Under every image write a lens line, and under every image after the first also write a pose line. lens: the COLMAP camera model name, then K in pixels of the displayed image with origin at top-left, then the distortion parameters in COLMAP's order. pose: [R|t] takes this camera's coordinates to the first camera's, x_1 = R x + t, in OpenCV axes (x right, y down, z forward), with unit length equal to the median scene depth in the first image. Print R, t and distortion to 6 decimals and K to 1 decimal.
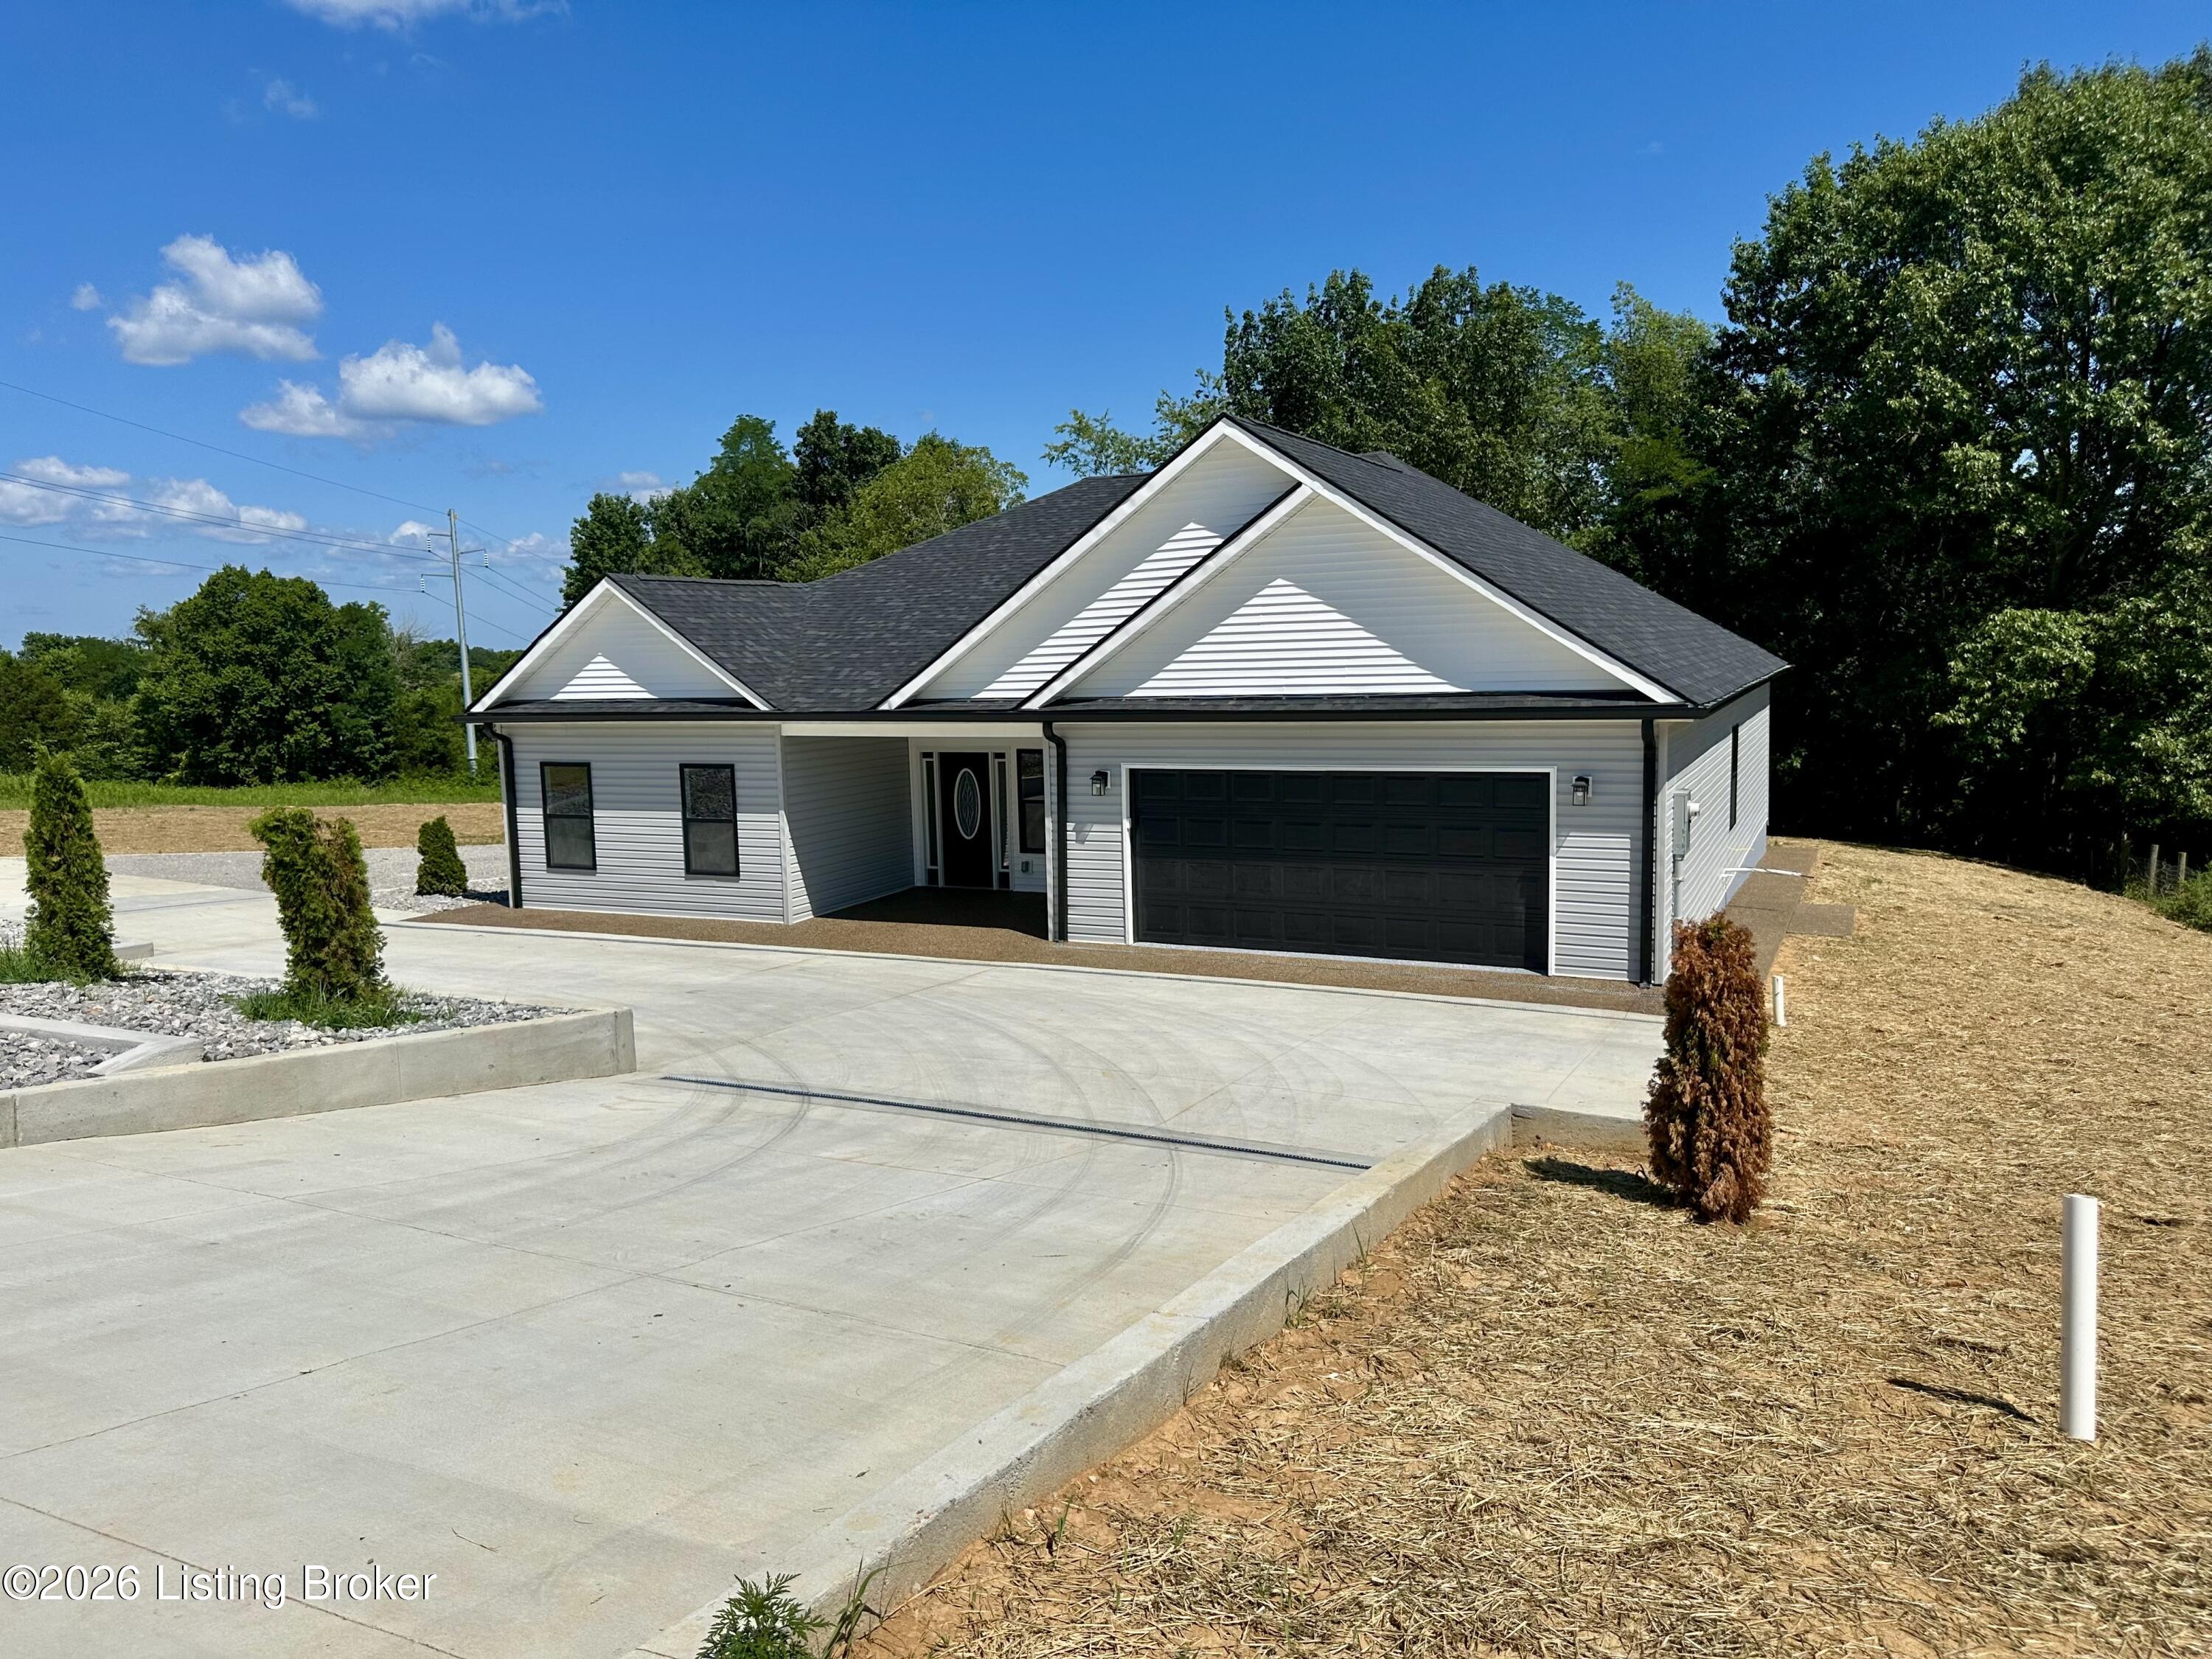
lens RADIAL K [[1569.0, 0, 1095.4], [0, 1569.0, 836.4], [0, 0, 1]] dist [0.089449, -0.123245]
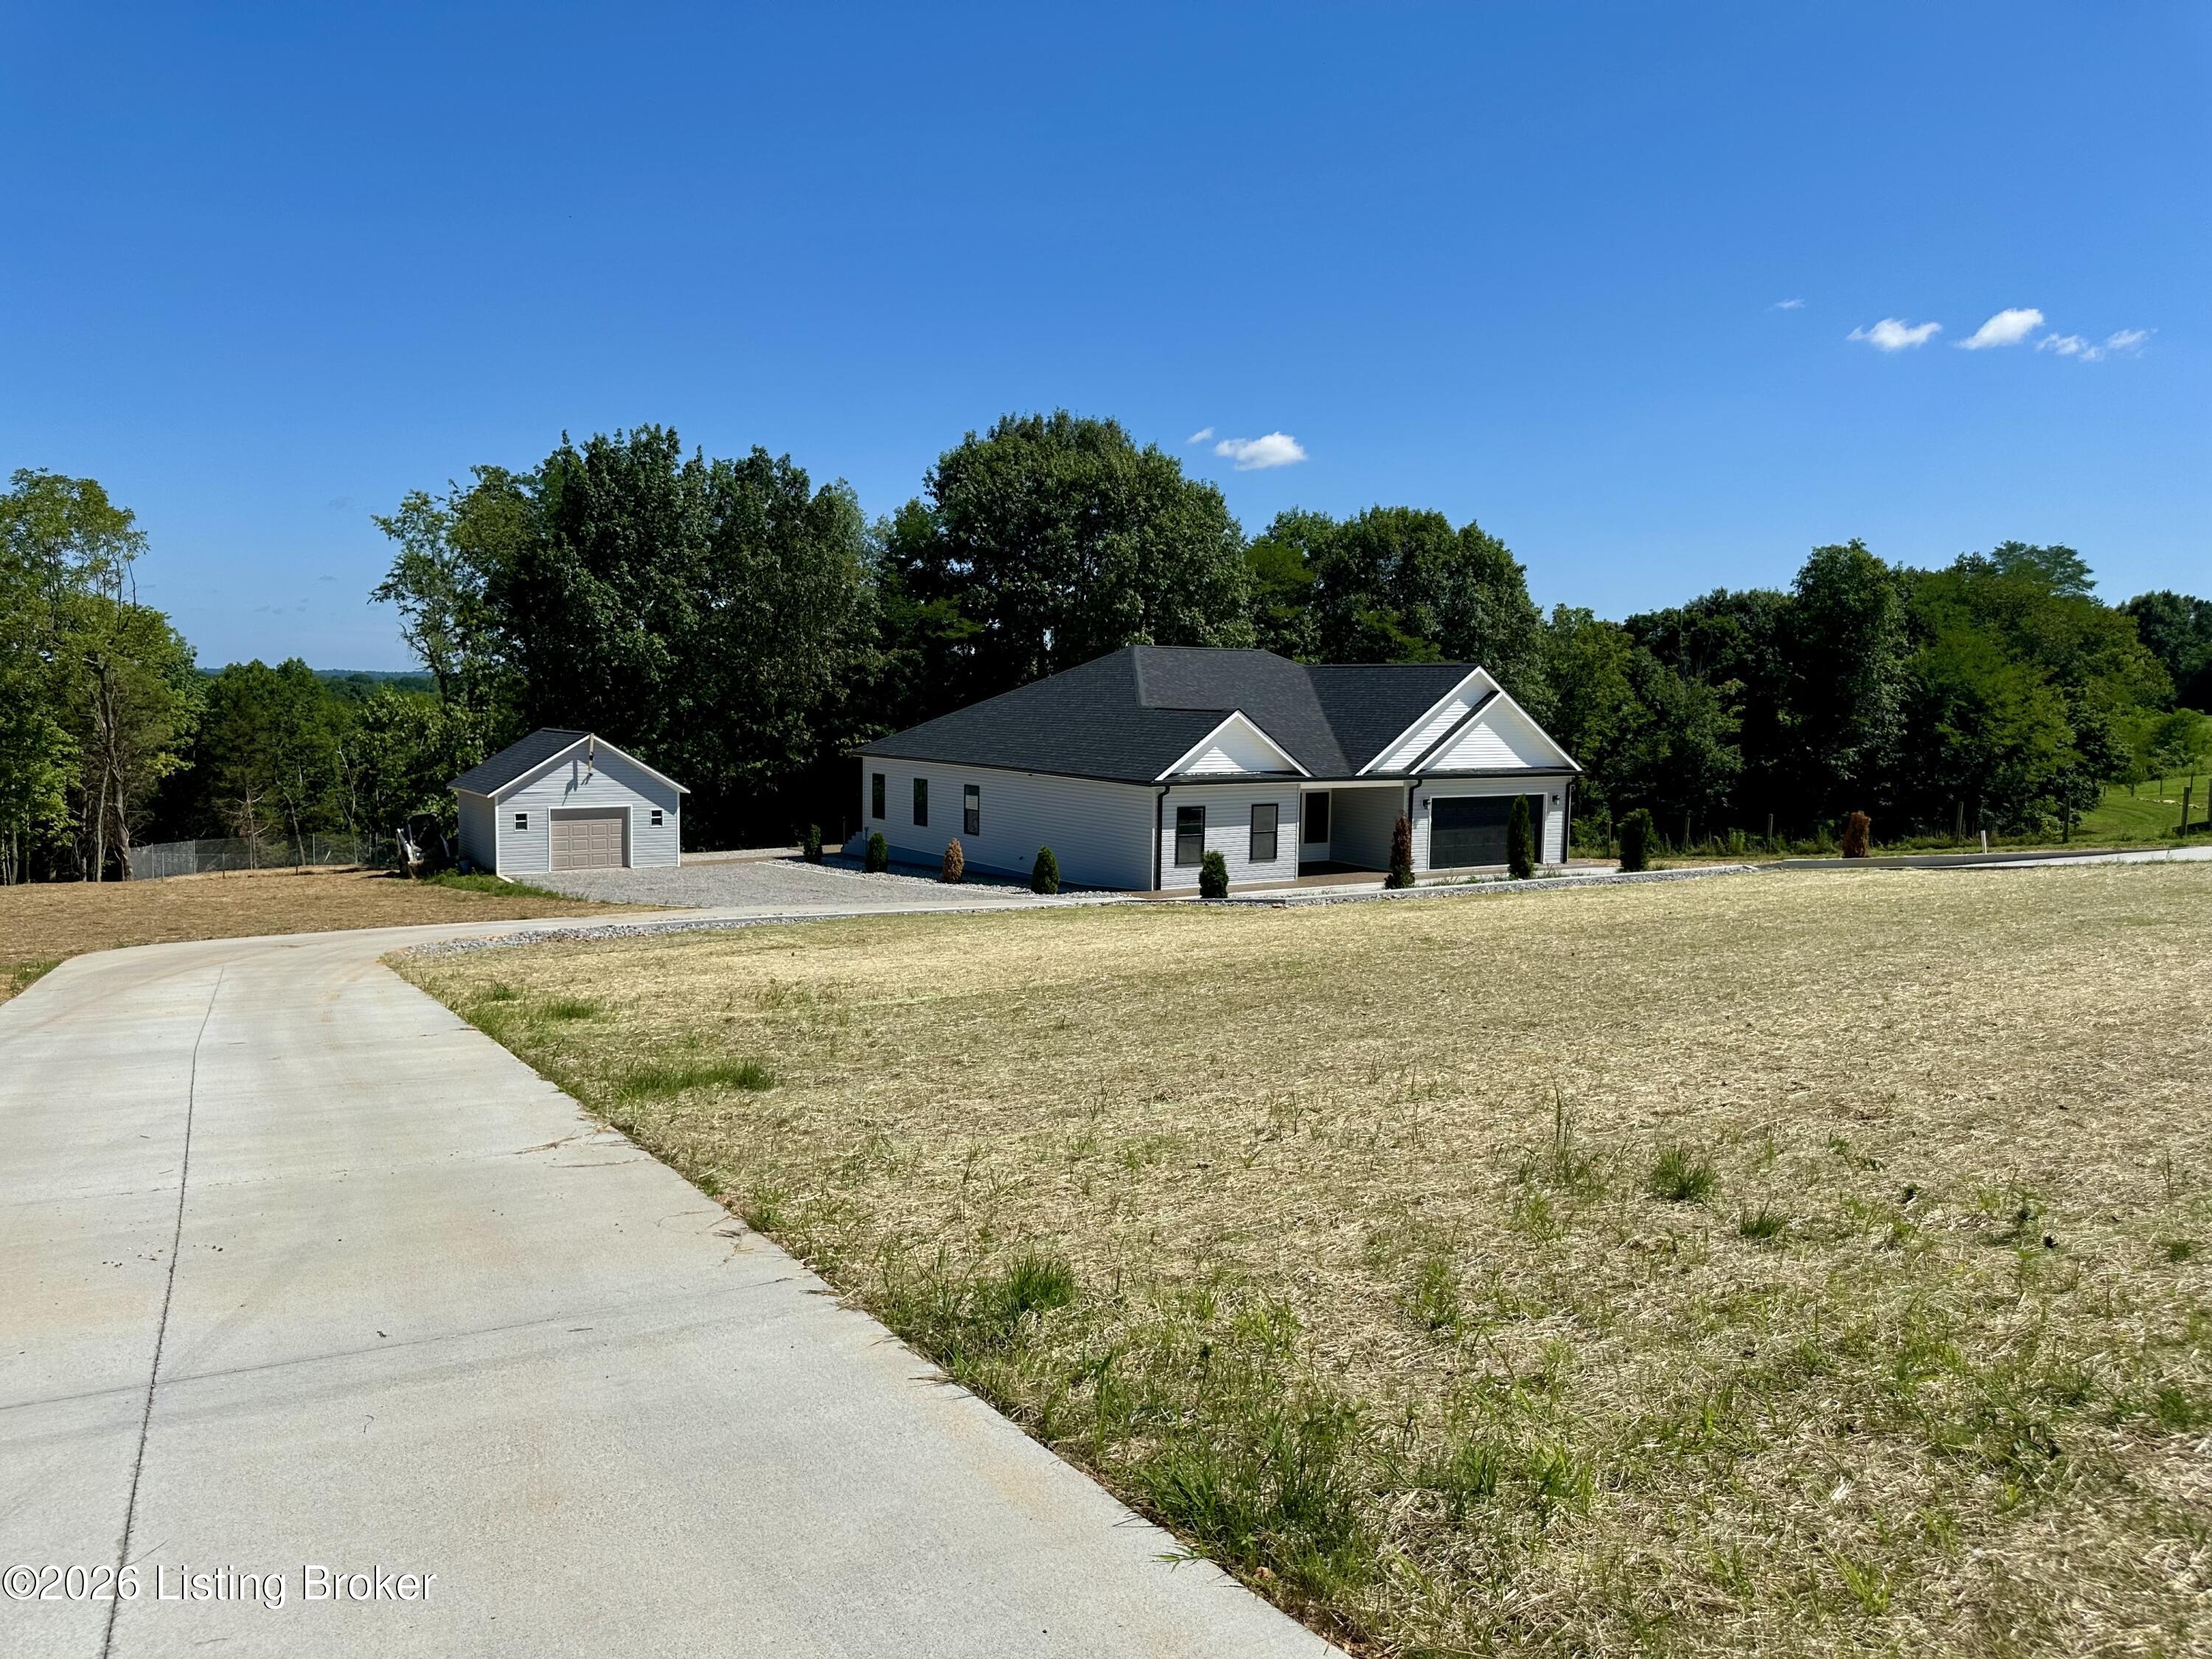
lens RADIAL K [[1570.2, 0, 1106.0], [0, 1570.2, 829.5], [0, 0, 1]] dist [0.184680, -0.256145]
pose [[0.492298, -0.042943, 0.869367, -2.049545], [0.072842, 0.997311, 0.008014, -0.043666], [-0.867374, 0.059382, 0.494102, 0.183601]]
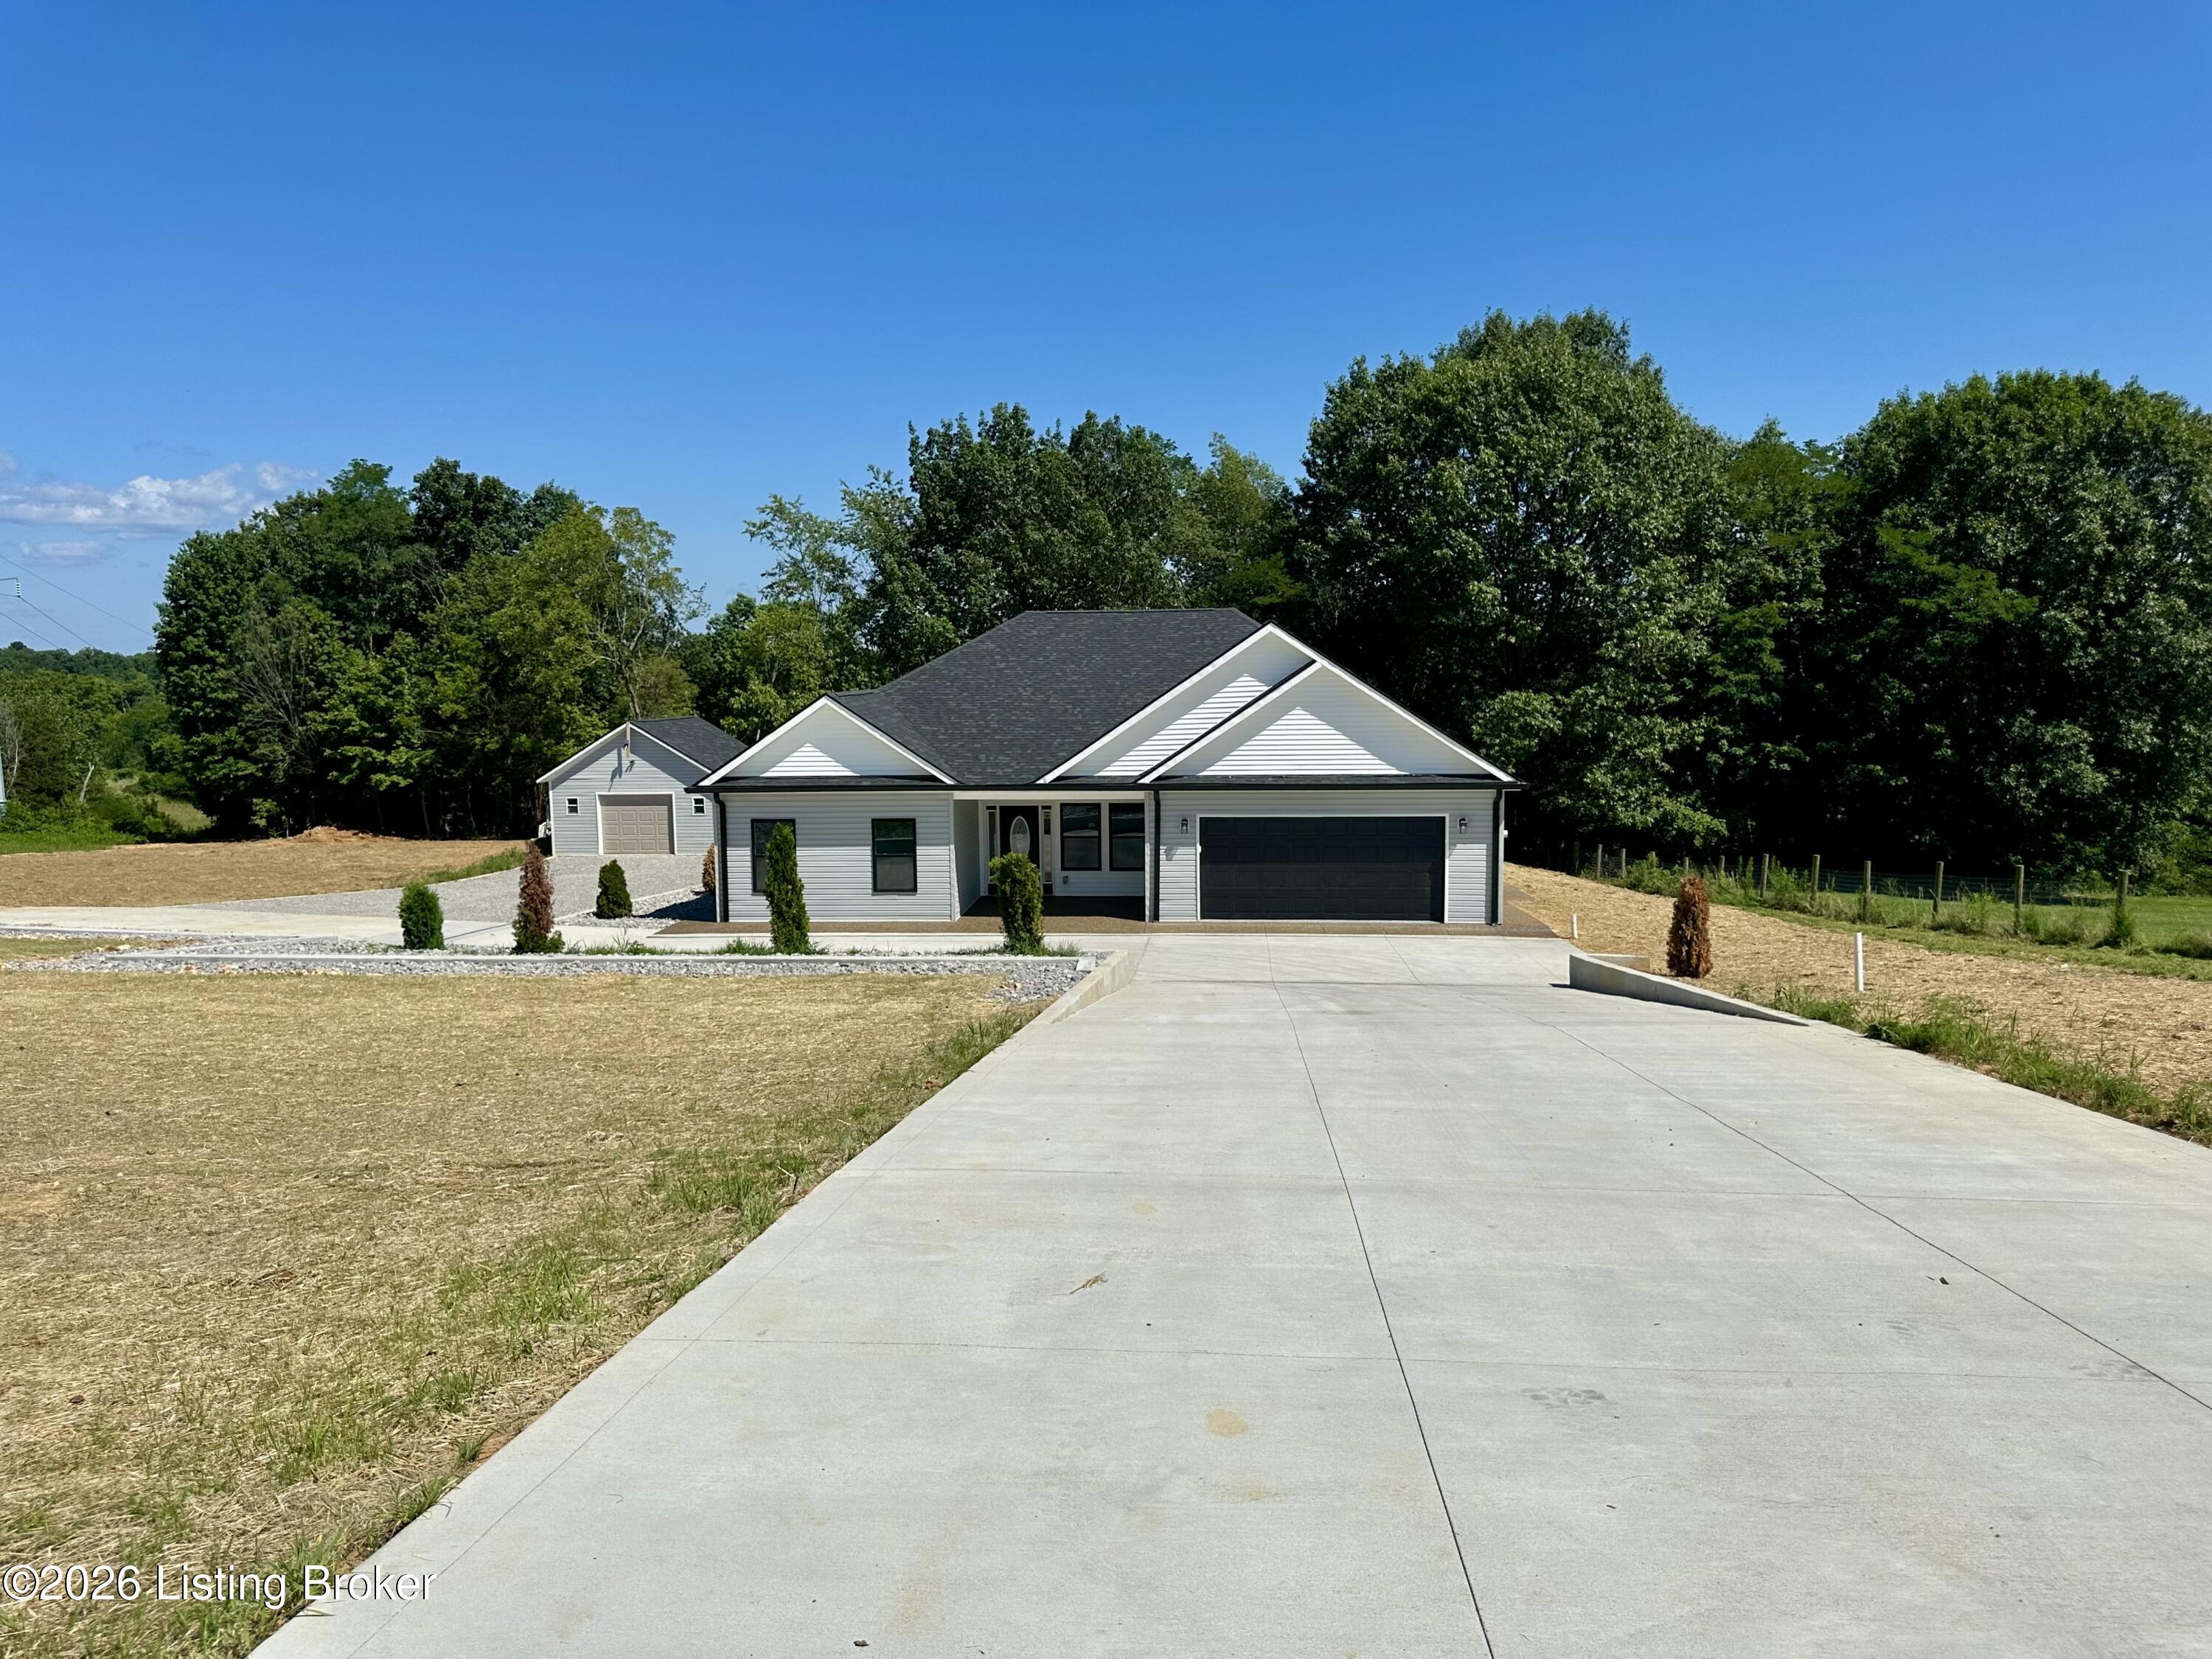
lens RADIAL K [[1569.0, 0, 1095.4], [0, 1569.0, 836.4], [0, 0, 1]] dist [0.089449, -0.123245]
pose [[0.935149, -0.026259, 0.353280, -0.588204], [0.030324, 0.999522, -0.005975, -0.013392], [-0.352954, 0.016301, 0.935499, -0.475251]]
